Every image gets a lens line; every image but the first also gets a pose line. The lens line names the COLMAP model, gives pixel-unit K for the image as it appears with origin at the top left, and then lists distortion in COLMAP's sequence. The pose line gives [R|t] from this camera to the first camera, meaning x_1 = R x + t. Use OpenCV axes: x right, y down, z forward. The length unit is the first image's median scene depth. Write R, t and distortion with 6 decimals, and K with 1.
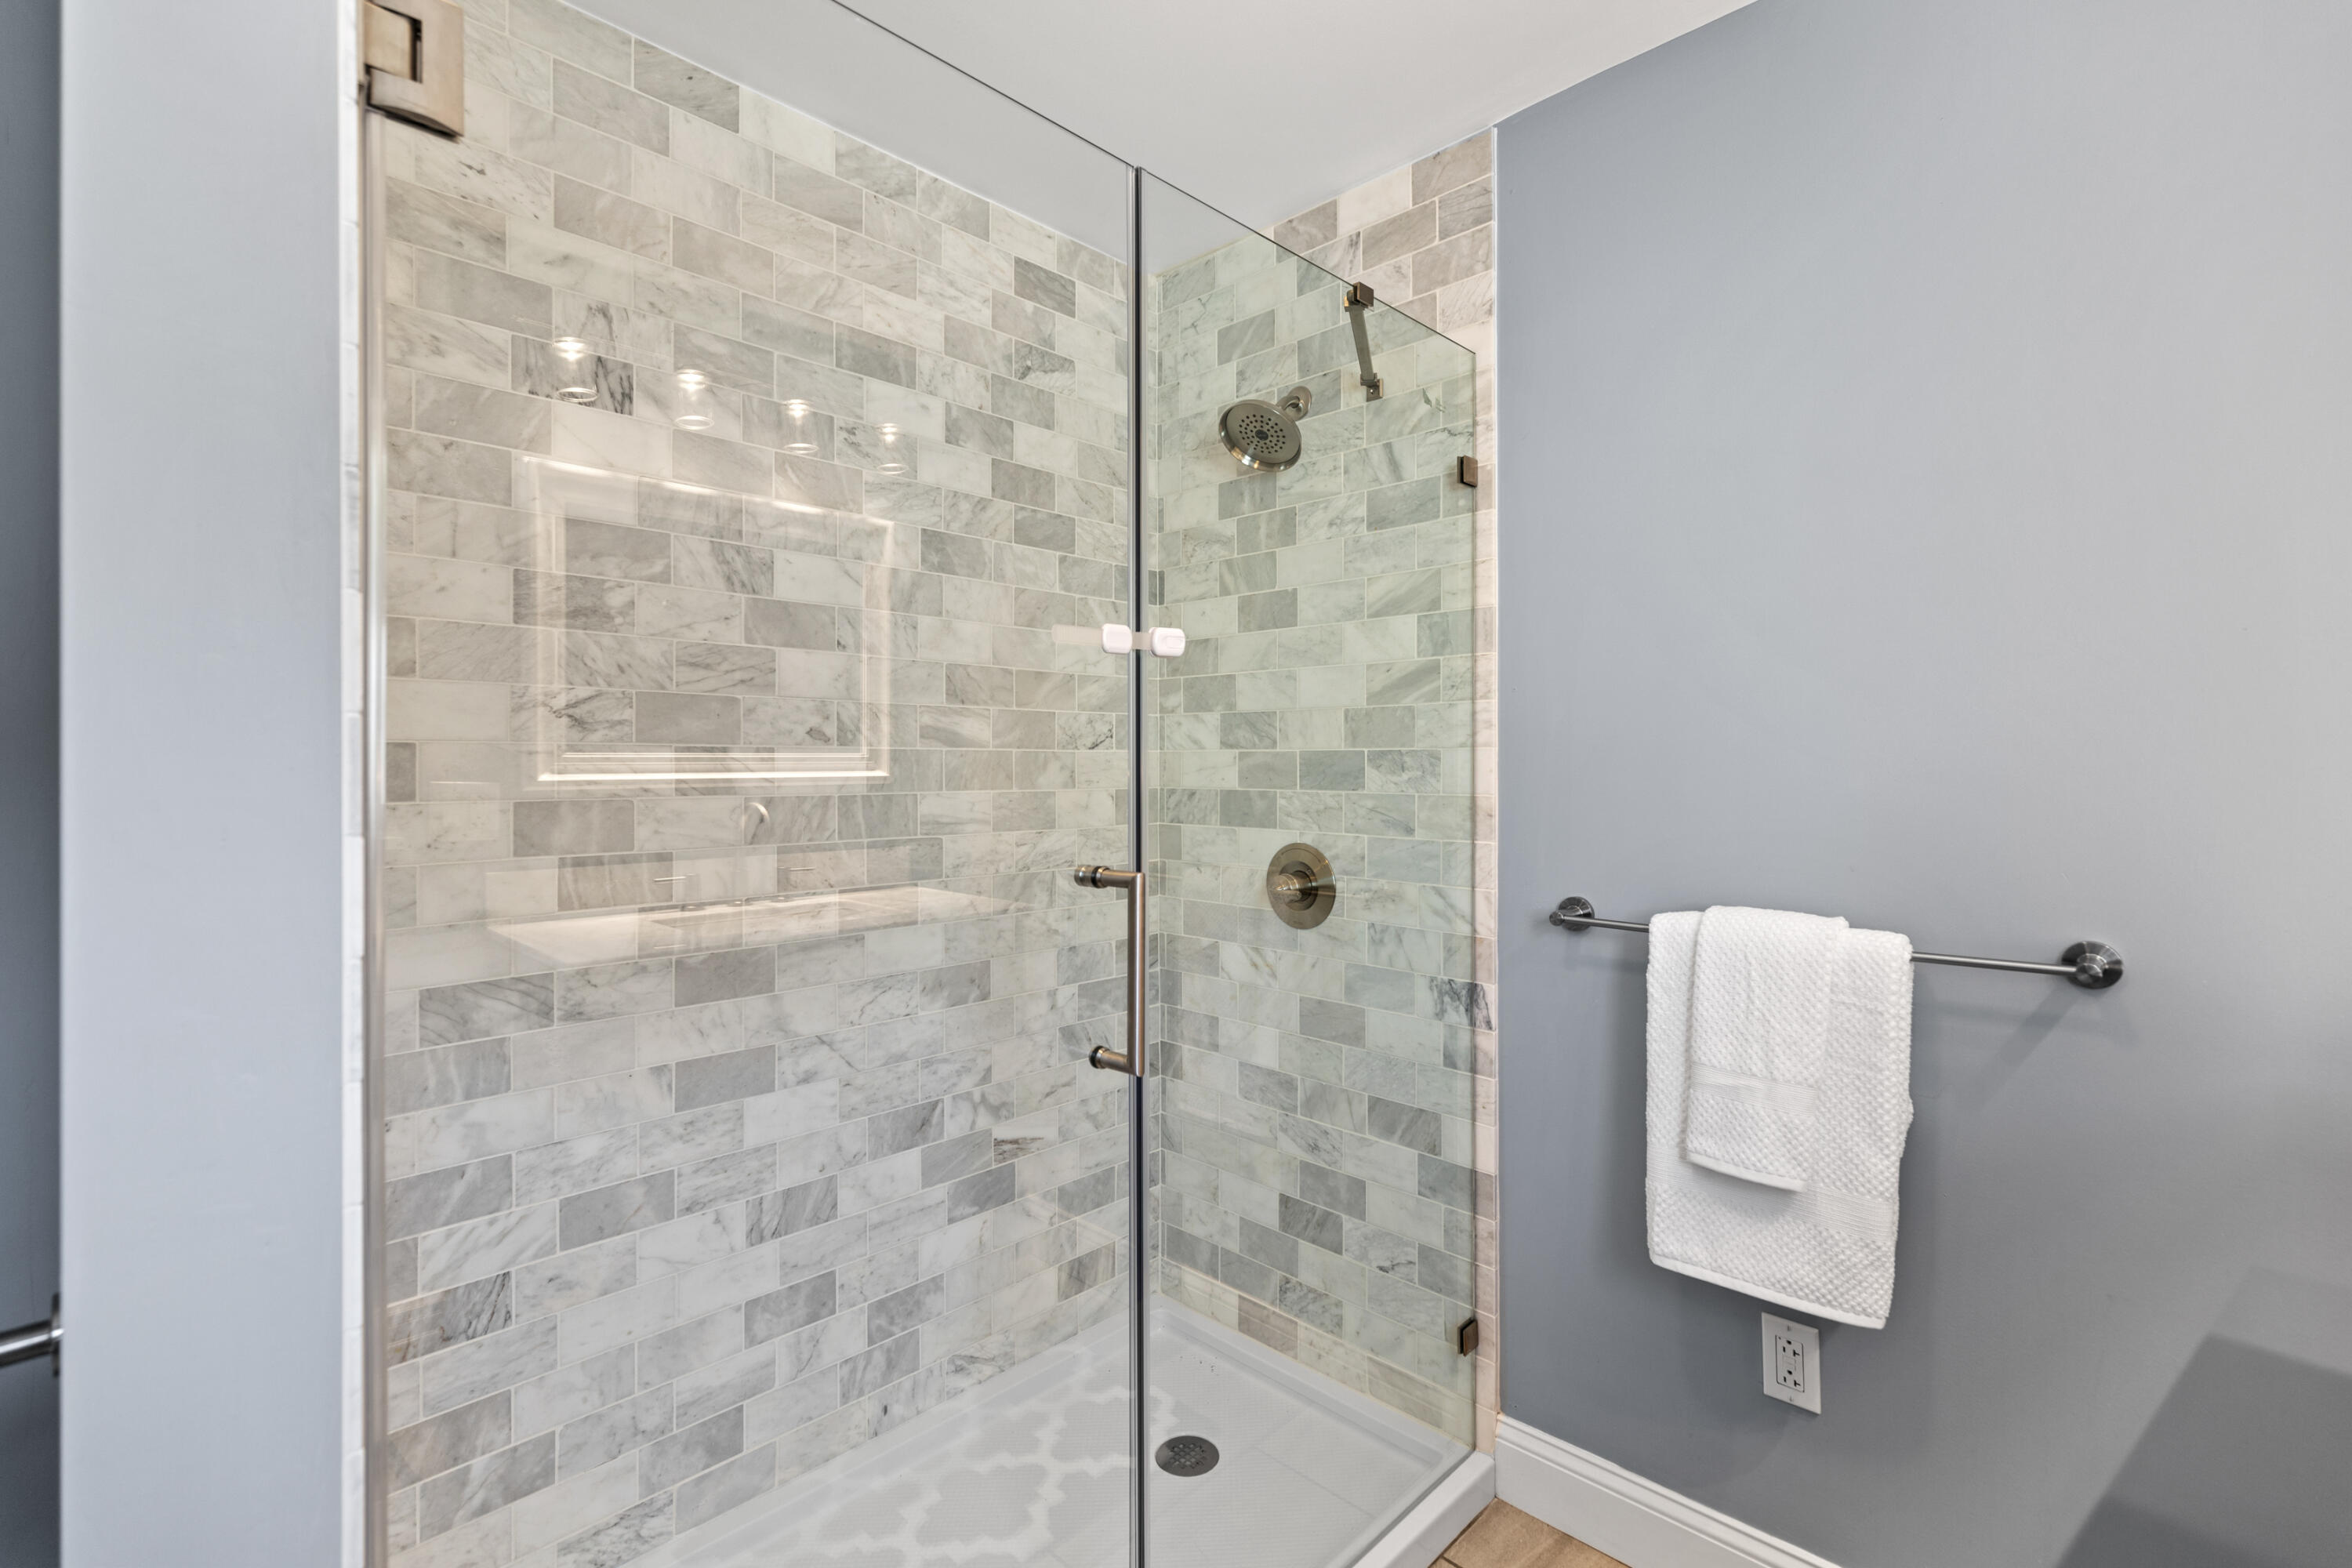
lens RADIAL K [[1050.4, 0, 1184.7], [0, 1050.4, 773.5], [0, 0, 1]] dist [0.002789, -0.000175]
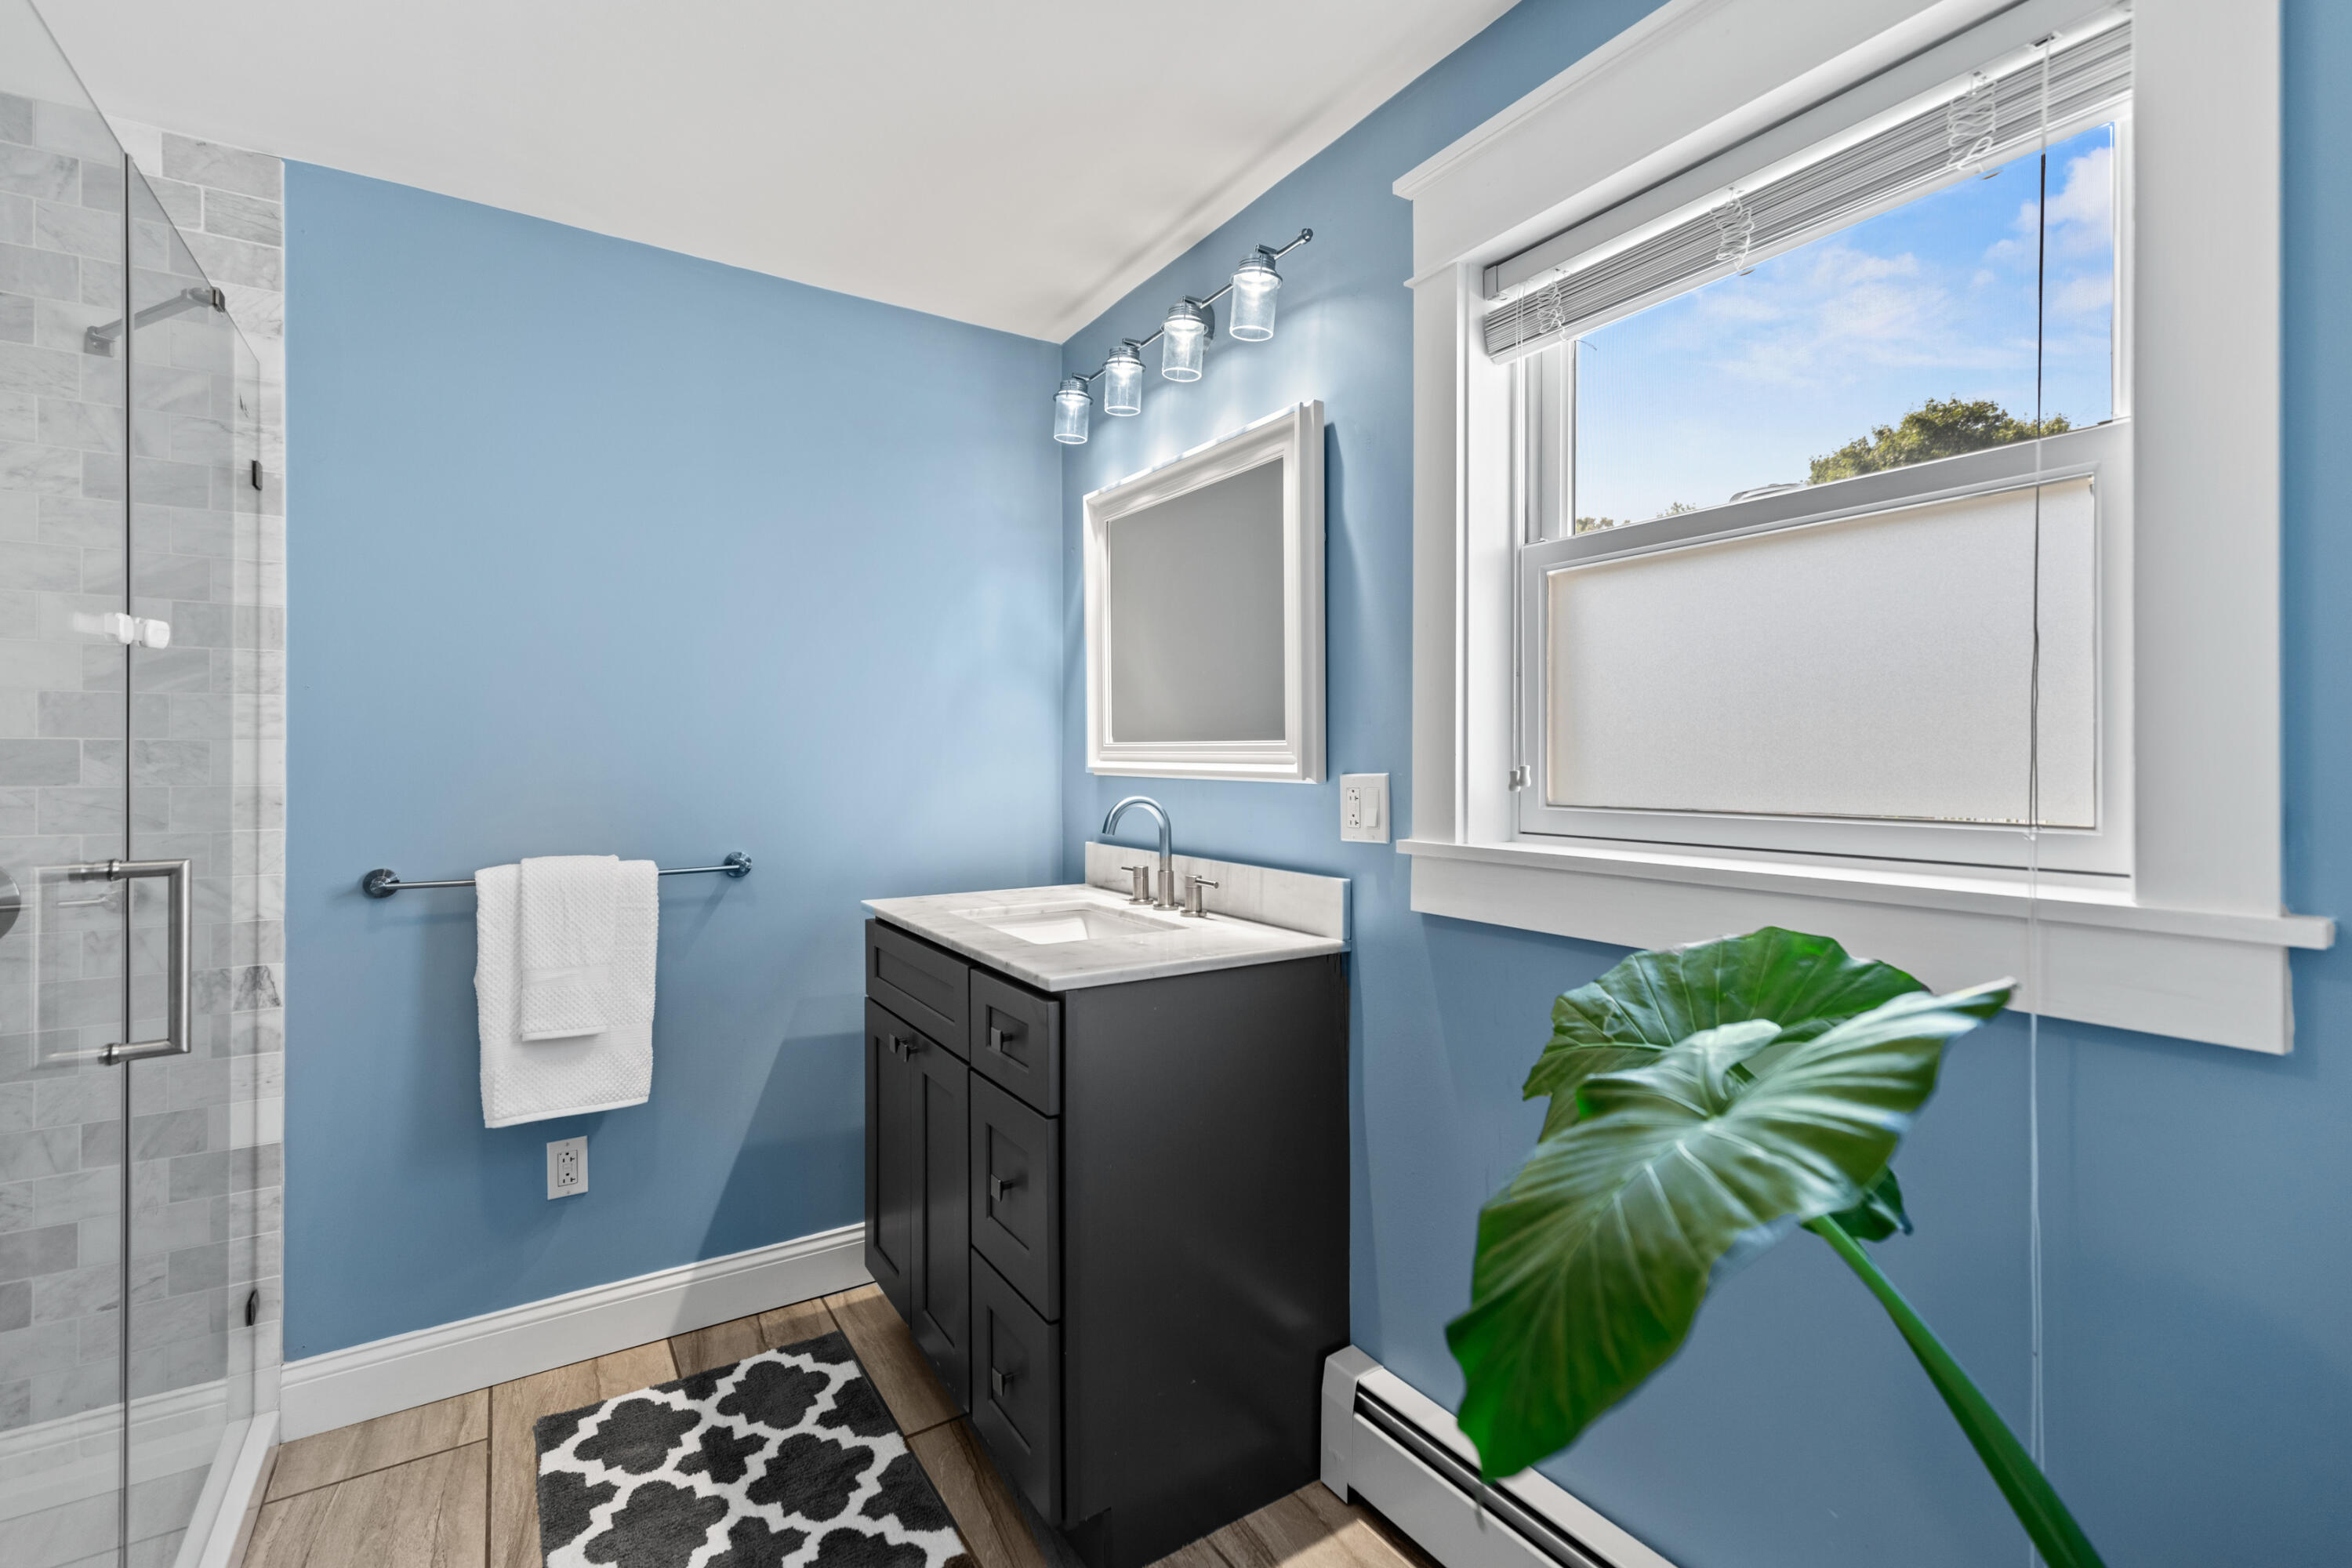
lens RADIAL K [[1050.4, 0, 1184.7], [0, 1050.4, 773.5], [0, 0, 1]] dist [0.002789, -0.000175]
pose [[0.217874, -0.015267, 0.975857, -0.547213], [0.004290, 0.999883, 0.014685, -0.002372], [-0.975967, 0.000987, 0.217914, -0.126432]]
